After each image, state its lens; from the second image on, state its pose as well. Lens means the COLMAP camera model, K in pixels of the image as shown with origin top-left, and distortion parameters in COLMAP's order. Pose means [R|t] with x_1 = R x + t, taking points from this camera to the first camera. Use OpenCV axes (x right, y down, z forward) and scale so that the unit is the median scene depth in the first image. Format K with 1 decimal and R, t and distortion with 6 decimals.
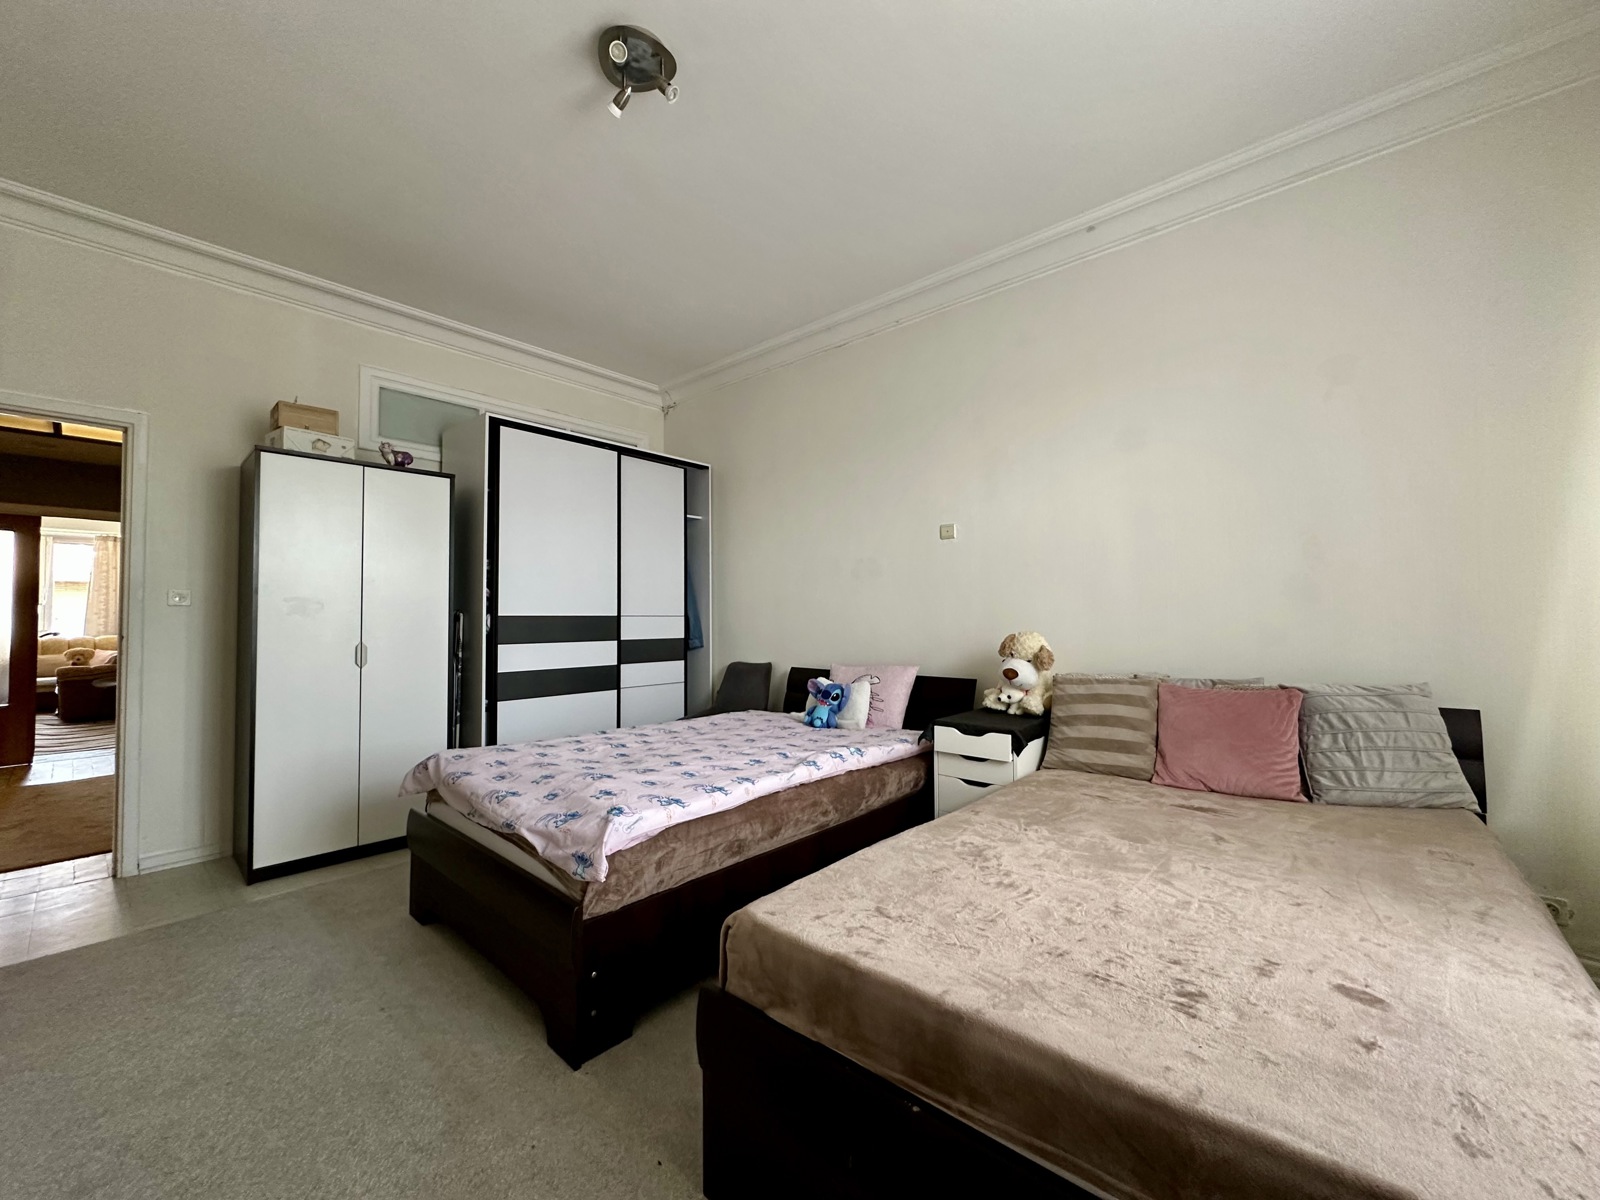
lens RADIAL K [[643.1, 0, 805.4], [0, 643.1, 600.2], [0, 0, 1]] dist [-0.002258, 0.000632]
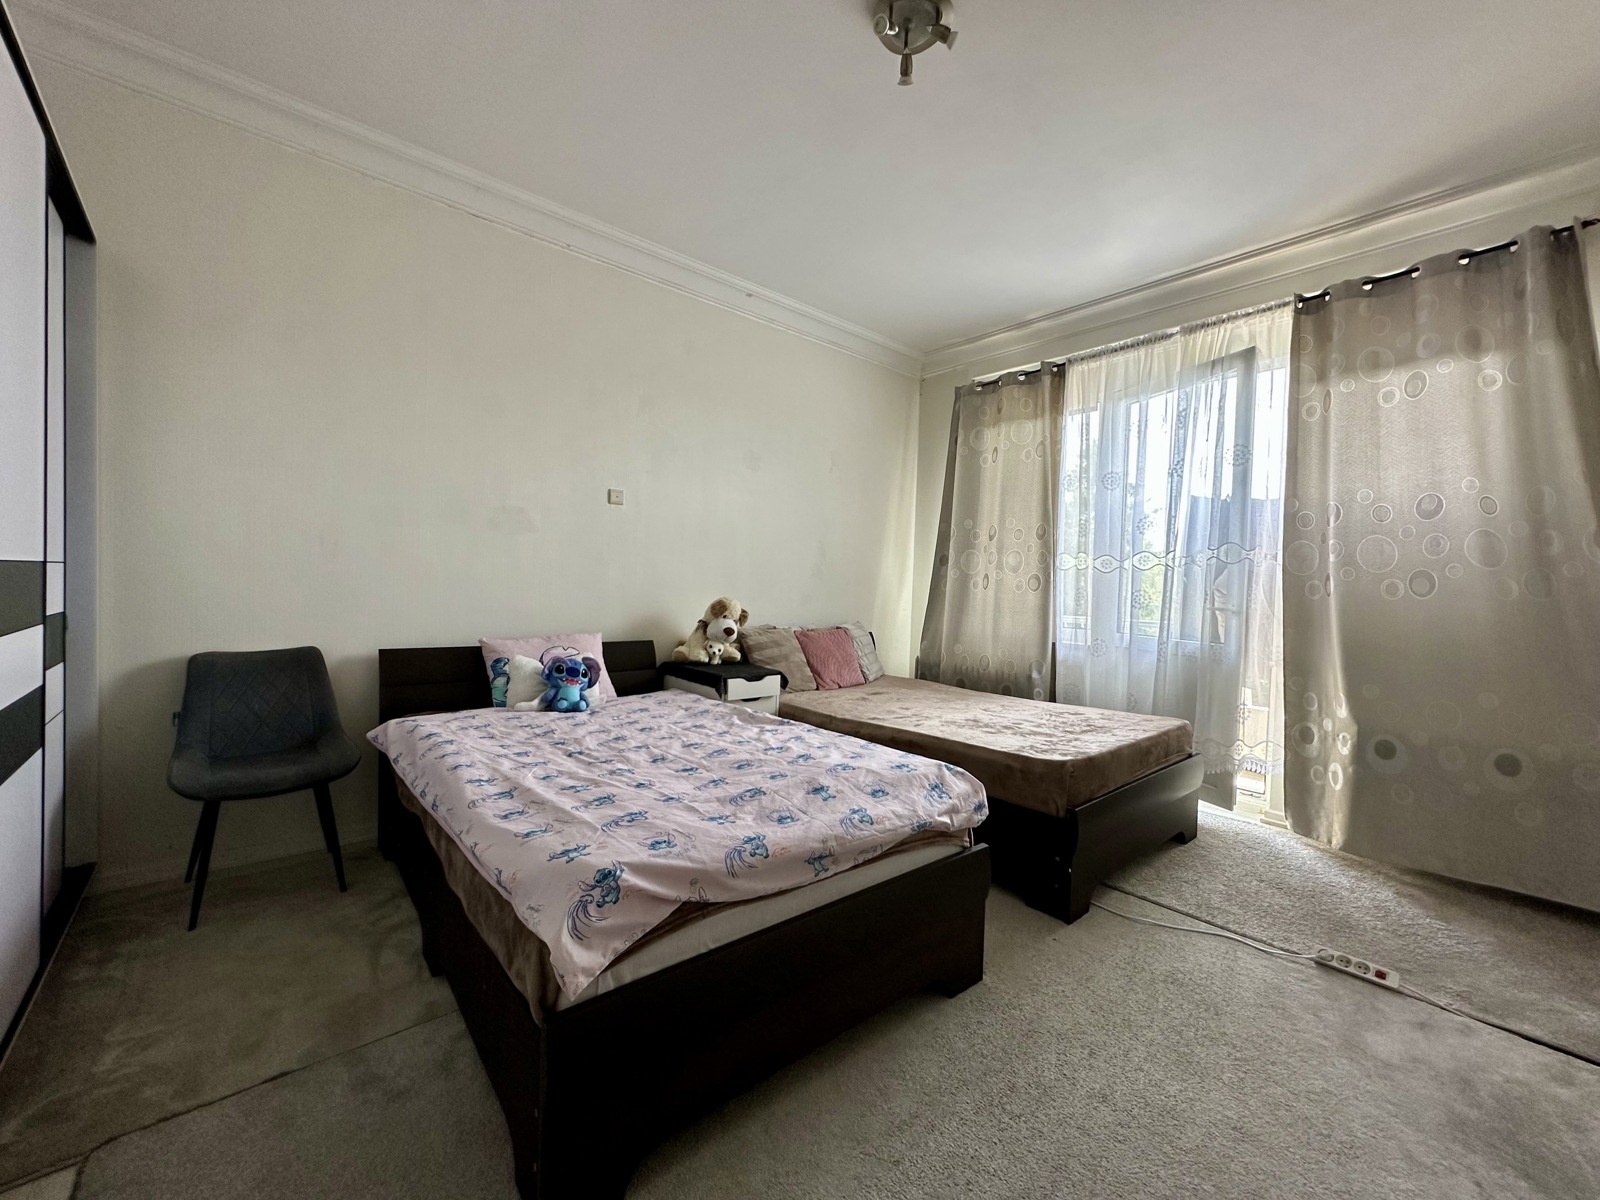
lens RADIAL K [[643.1, 0, 798.5], [0, 643.1, 600.9], [0, 0, 1]] dist [-0.002258, 0.000632]
pose [[0.133523, -0.015493, 0.990925, -0.883163], [-0.060198, 0.997905, 0.023714, 0.017347], [-0.989216, -0.062818, 0.132310, 0.691734]]
